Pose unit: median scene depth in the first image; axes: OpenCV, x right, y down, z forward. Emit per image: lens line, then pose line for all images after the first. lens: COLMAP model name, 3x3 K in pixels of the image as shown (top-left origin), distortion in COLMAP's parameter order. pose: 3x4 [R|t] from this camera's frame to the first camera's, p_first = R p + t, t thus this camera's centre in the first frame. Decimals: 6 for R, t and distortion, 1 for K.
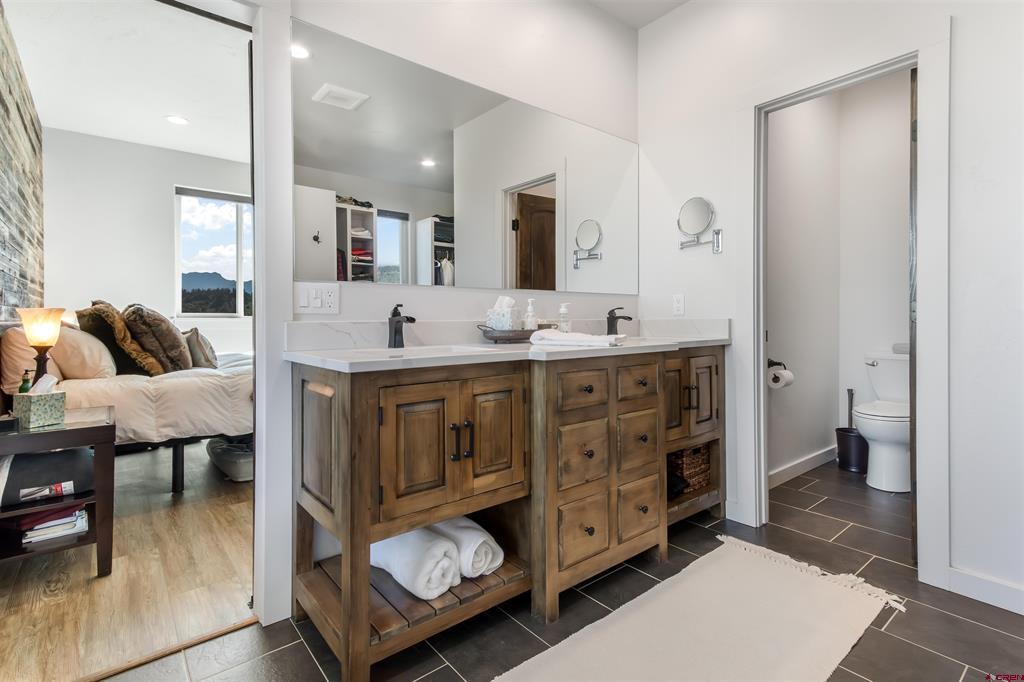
lens RADIAL K [[483.3, 0, 512.0], [0, 483.3, 341.0], [0, 0, 1]] dist [0.001734, 0.000683]
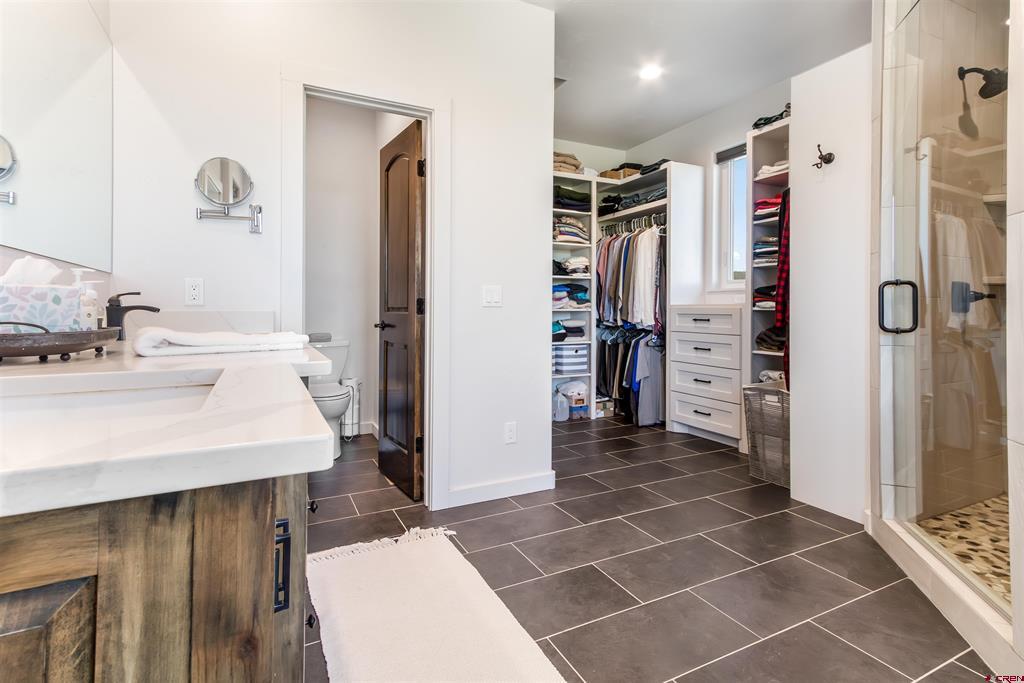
lens RADIAL K [[484.5, 0, 509.8], [0, 484.5, 317.9], [0, 0, 1]] dist [0.001878, 0.000259]
pose [[0.214058, -0.009578, 0.976774, -0.349975], [0.042281, 0.999106, 0.000532, -0.016884], [-0.975905, 0.041186, 0.214272, 0.441399]]
